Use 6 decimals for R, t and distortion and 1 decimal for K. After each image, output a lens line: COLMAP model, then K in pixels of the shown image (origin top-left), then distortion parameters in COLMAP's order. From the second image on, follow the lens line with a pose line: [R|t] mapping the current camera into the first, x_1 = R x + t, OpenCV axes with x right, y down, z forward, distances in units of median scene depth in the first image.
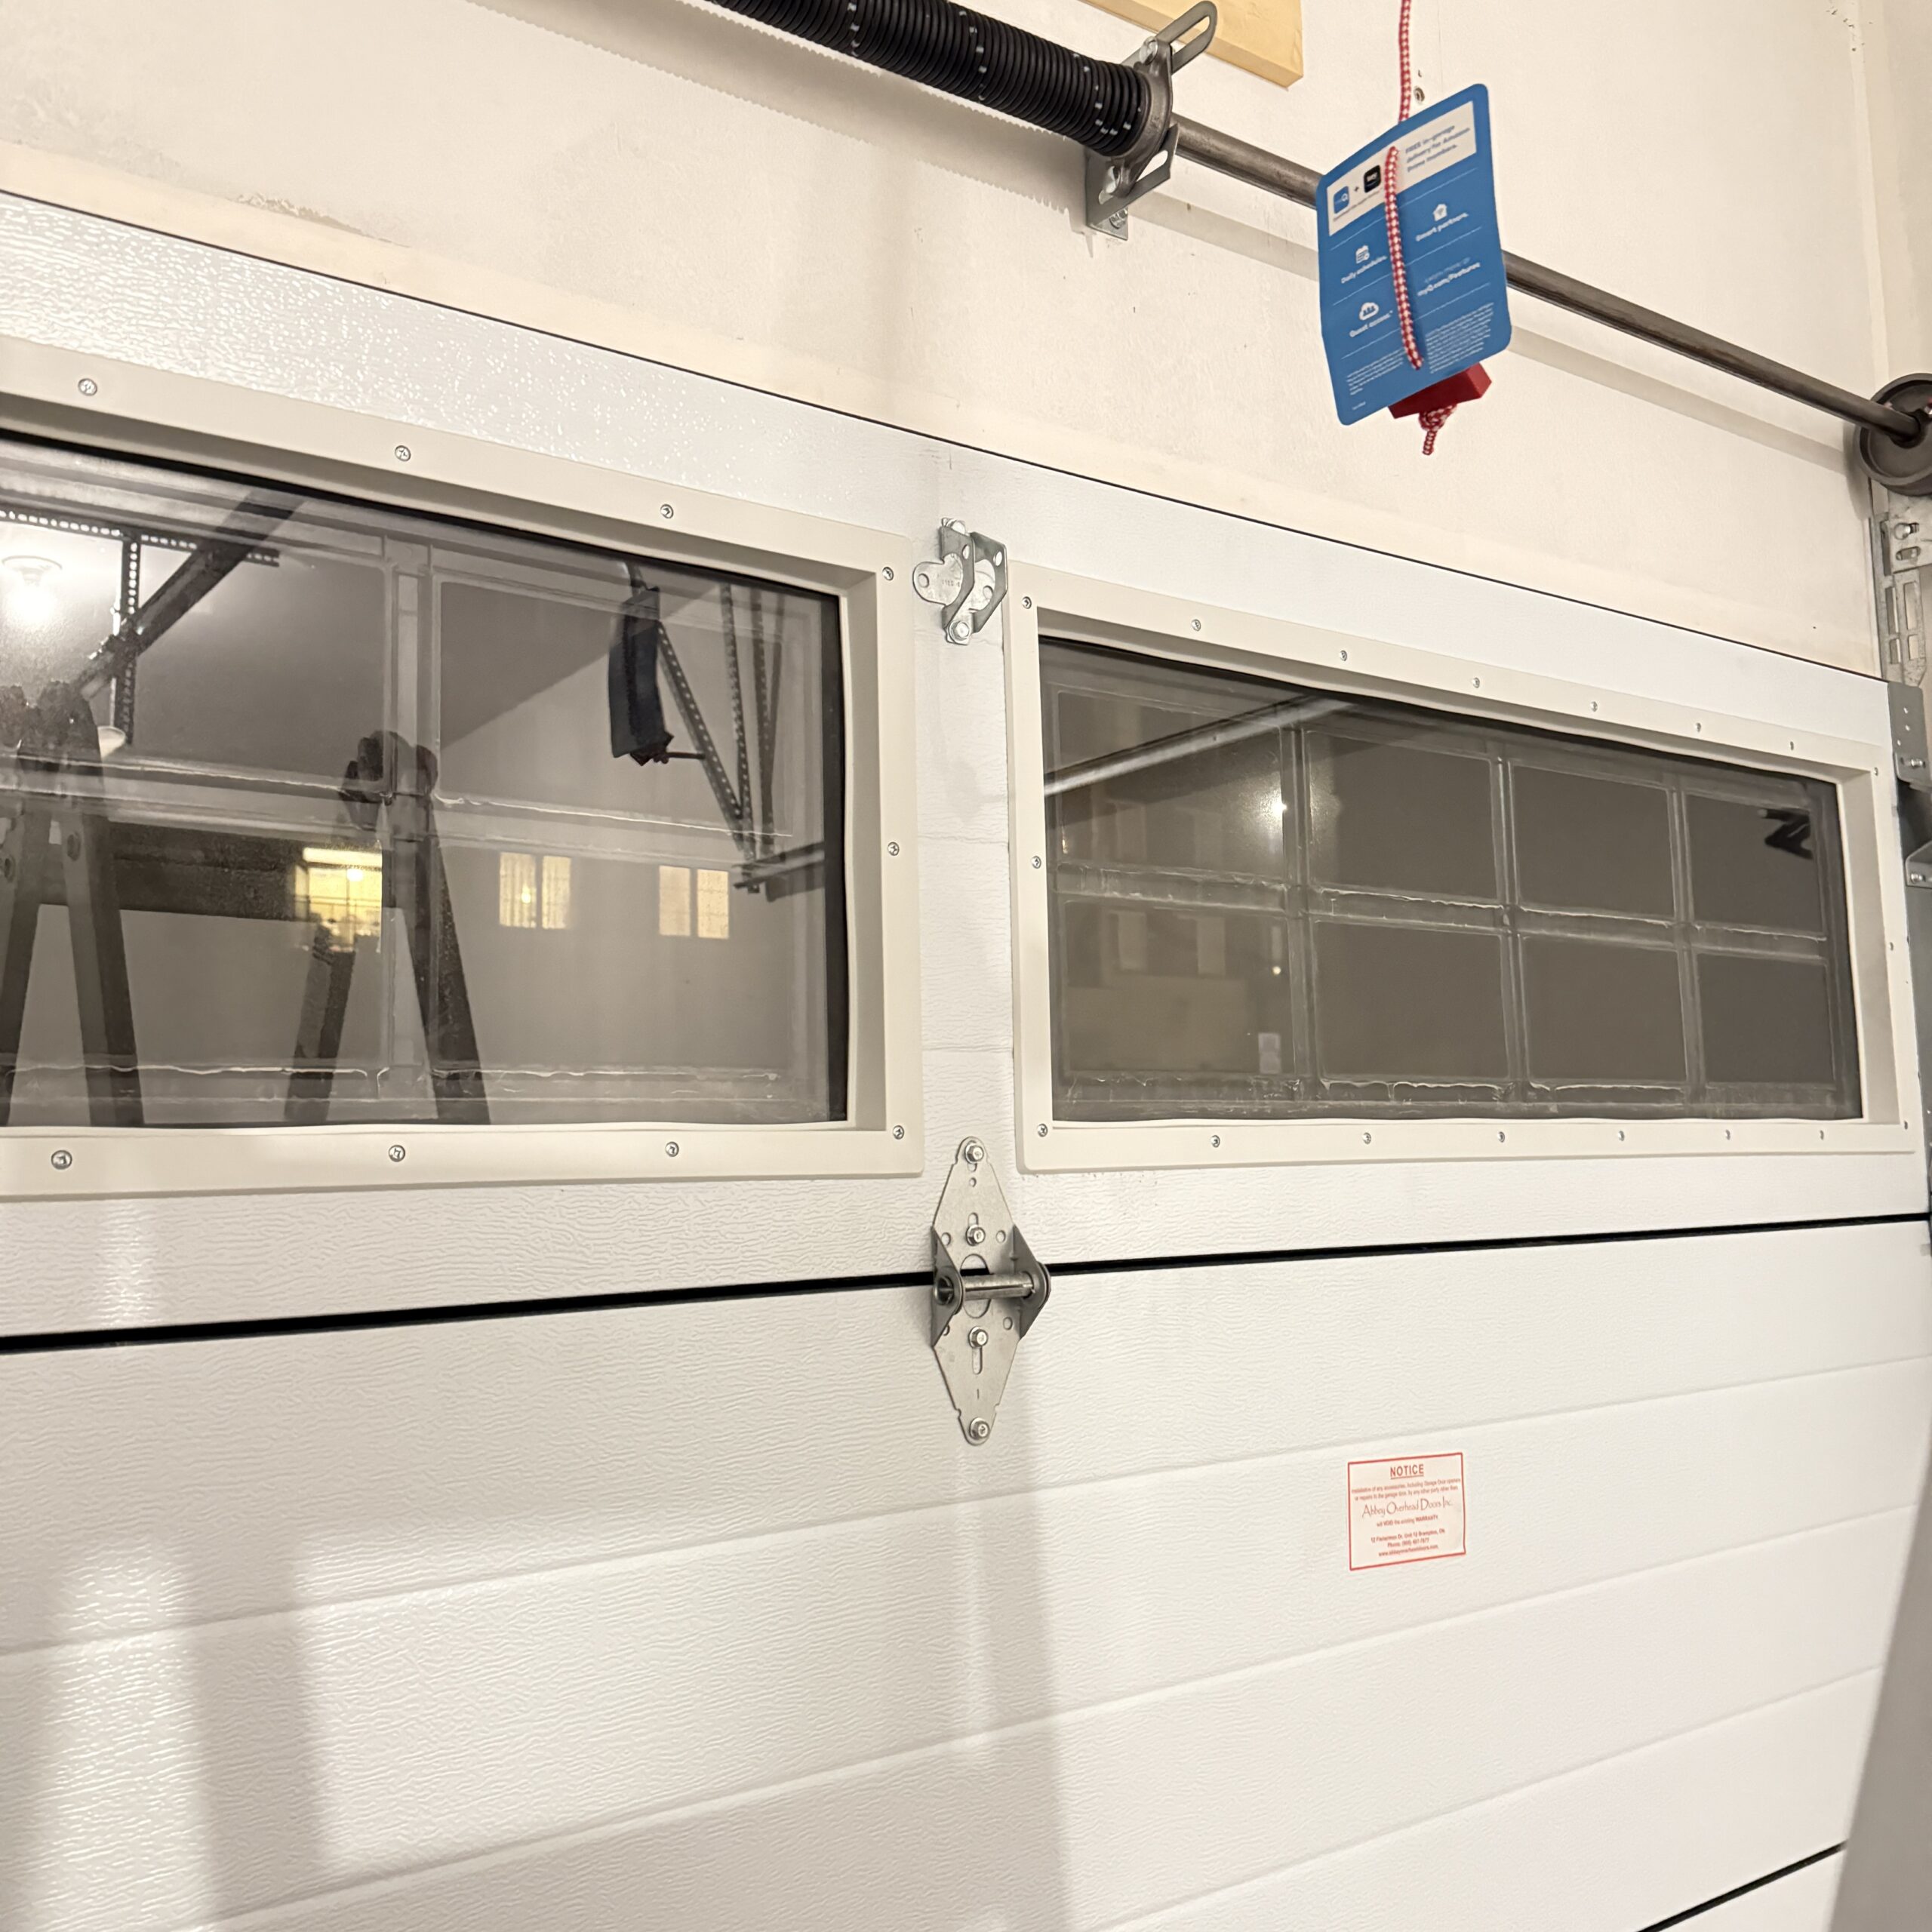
lens RADIAL K [[1777.7, 0, 948.0], [0, 1777.7, 961.8], [0, 0, 1]] dist [0.207217, -0.393312]
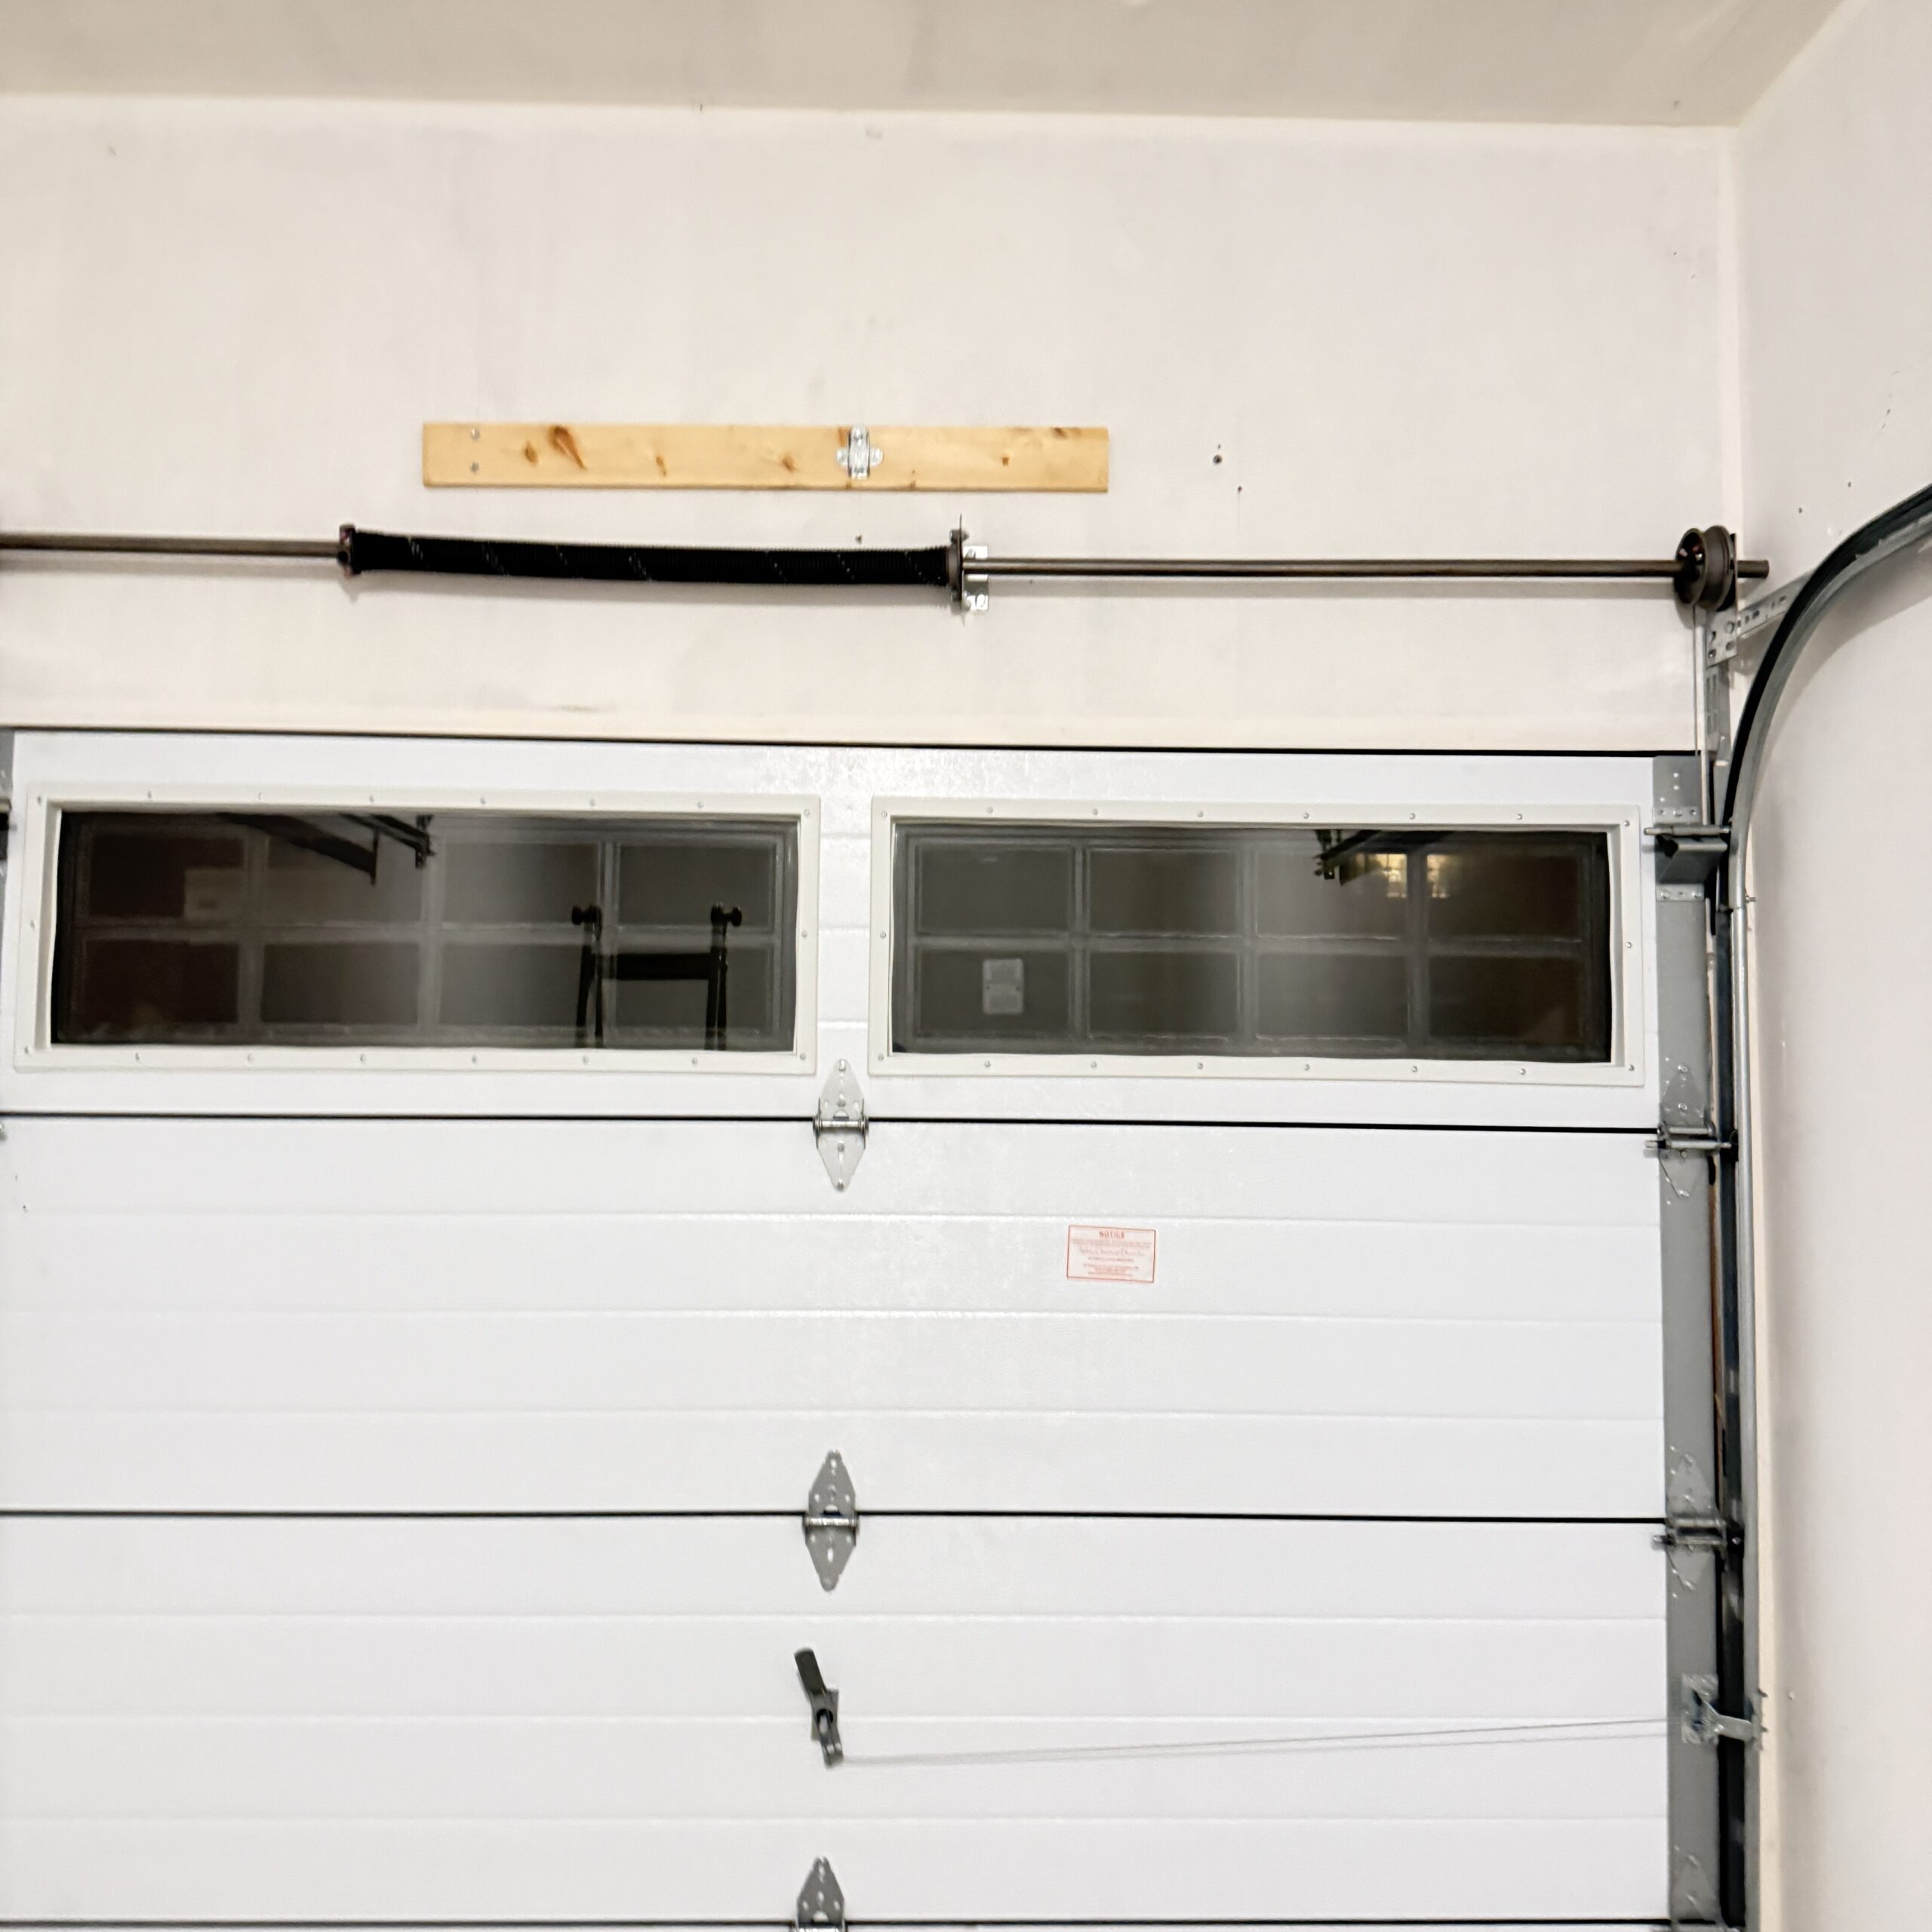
lens RADIAL K [[1798.3, 0, 966.0], [0, 1798.3, 966.0], [0, 0, 1]] dist [0.186509, -0.392177]
pose [[0.830908, -0.011788, -0.556284, 1.215225], [0.033412, 0.999028, 0.028736, -0.070076], [0.555405, -0.042464, 0.830495, -0.695002]]
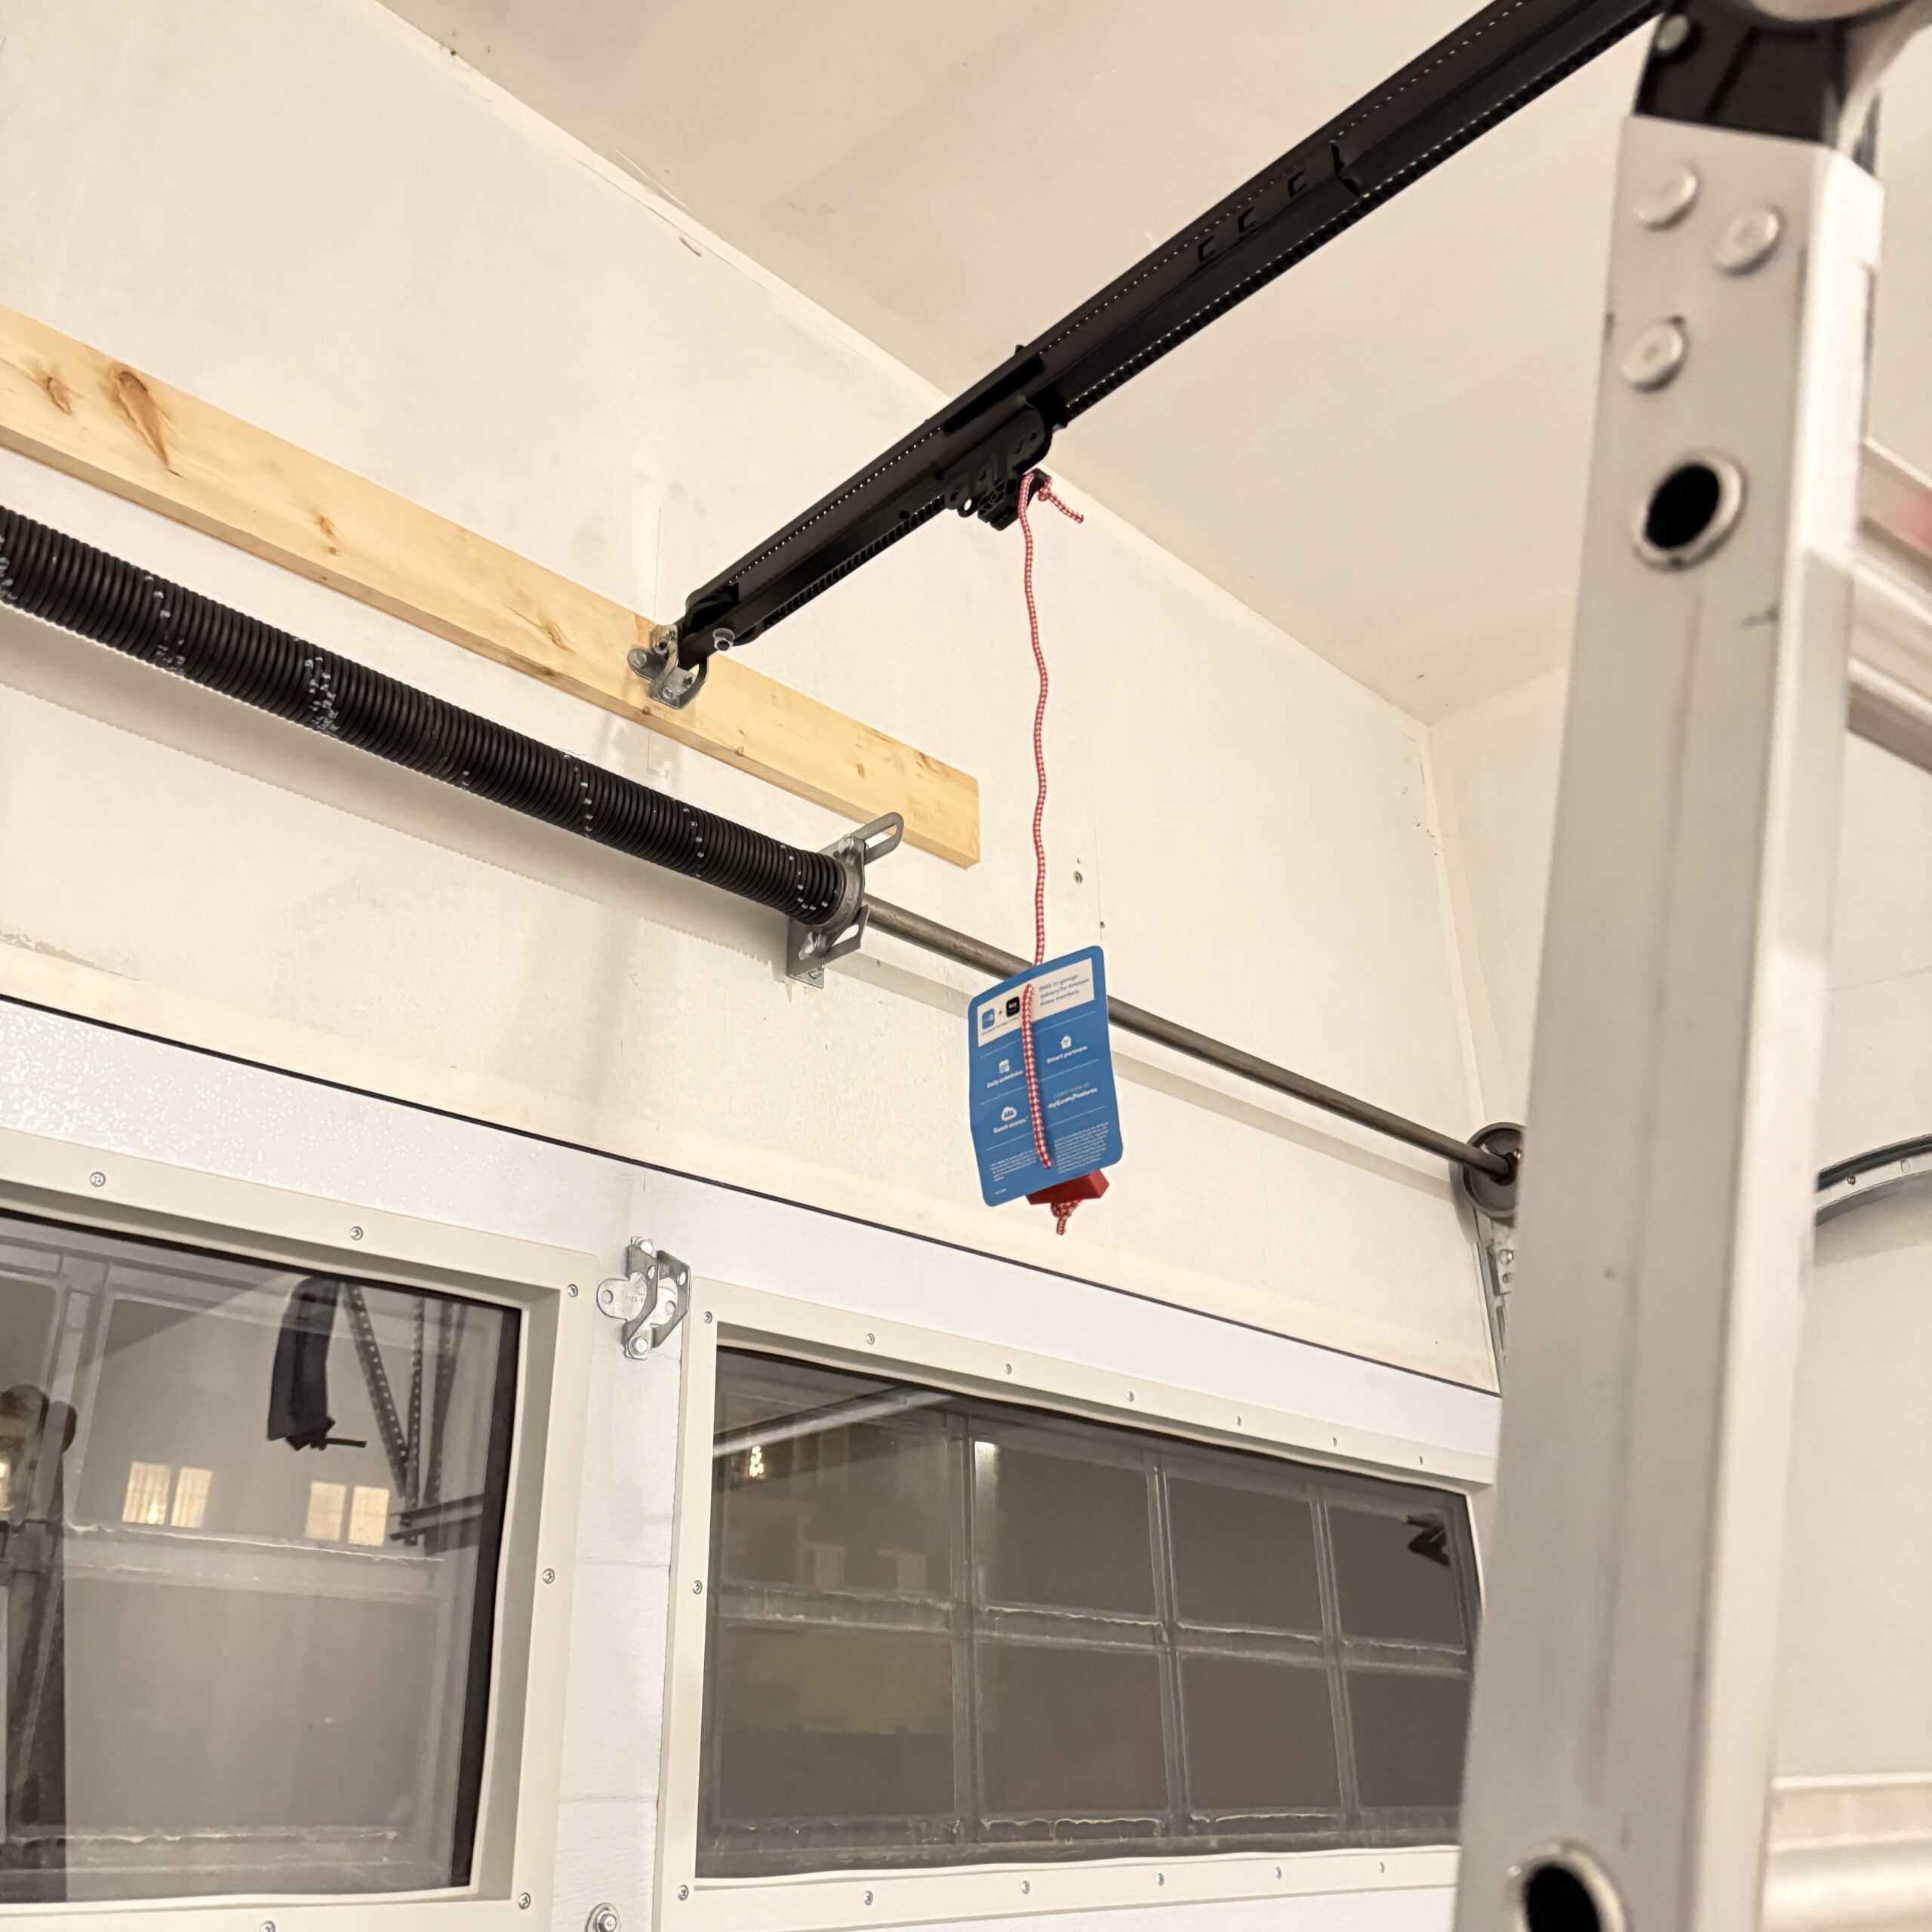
lens RADIAL K [[1798.3, 0, 966.0], [0, 1798.3, 966.0], [0, 0, 1]] dist [0.186509, -0.392177]
pose [[0.985083, 0.074789, 0.154978, 0.011875], [-0.020377, 0.944975, -0.326507, -0.047201], [-0.170870, 0.318478, 0.932403, -0.072604]]
